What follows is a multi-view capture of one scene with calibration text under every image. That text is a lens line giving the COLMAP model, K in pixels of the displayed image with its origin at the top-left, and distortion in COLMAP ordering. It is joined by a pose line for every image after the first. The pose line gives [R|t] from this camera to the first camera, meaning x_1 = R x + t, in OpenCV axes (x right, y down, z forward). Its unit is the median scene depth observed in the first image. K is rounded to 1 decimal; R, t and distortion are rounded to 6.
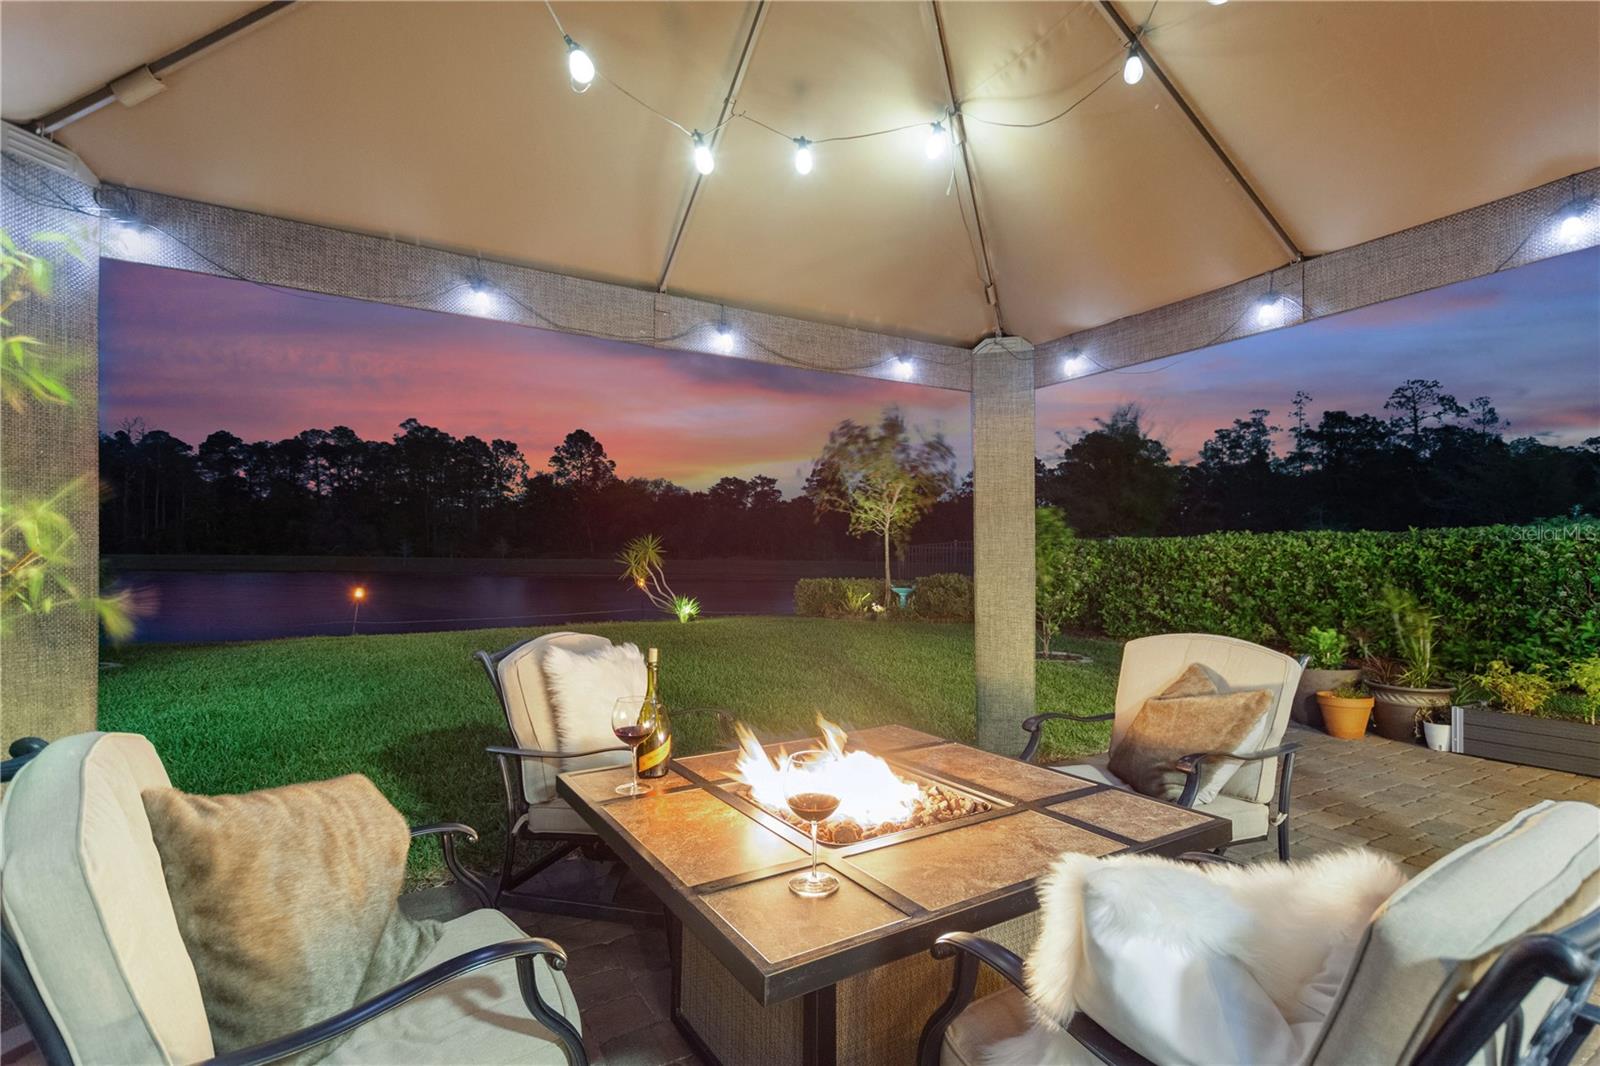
lens RADIAL K [[770.2, 0, 799.2], [0, 770.2, 554.7], [0, 0, 1]] dist [0.023311, -0.000473]
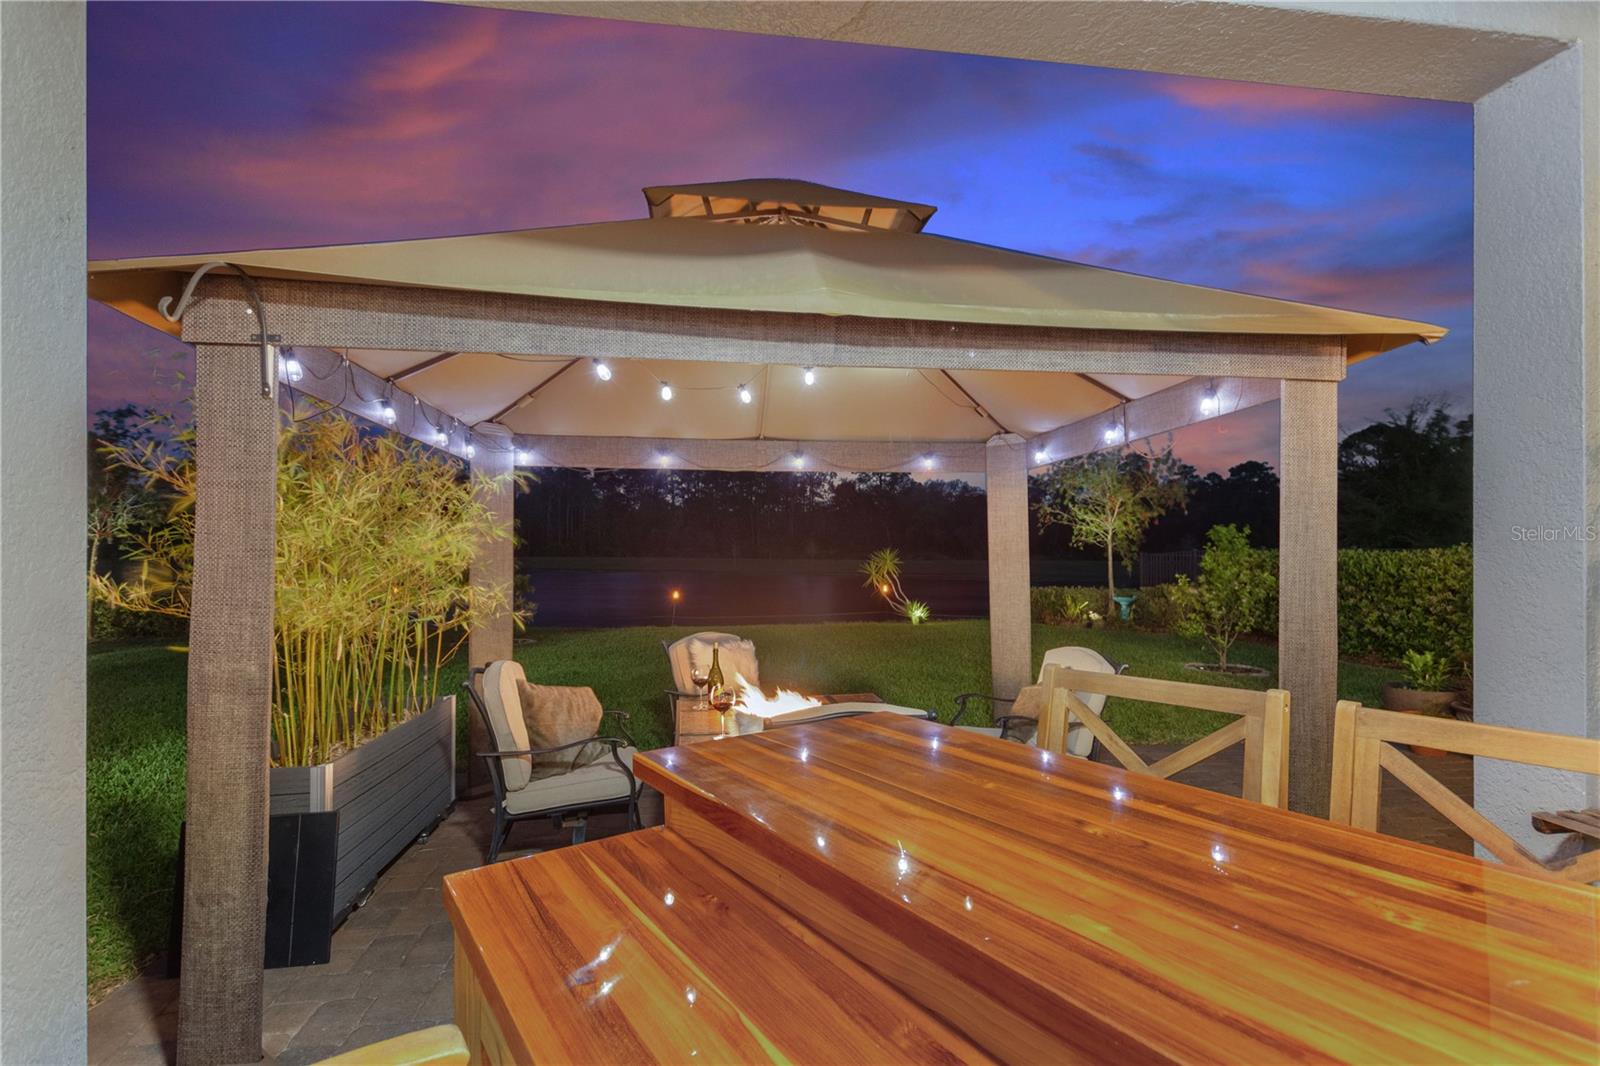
lens RADIAL K [[766.4, 0, 785.9], [0, 766.4, 538.8], [0, 0, 1]] dist [0.025638, 0.000062]
pose [[0.916402, -0.015570, -0.399957, 0.138344], [0.008193, 0.999763, -0.020146, -0.019147], [0.400176, 0.015185, 0.916312, -0.139393]]
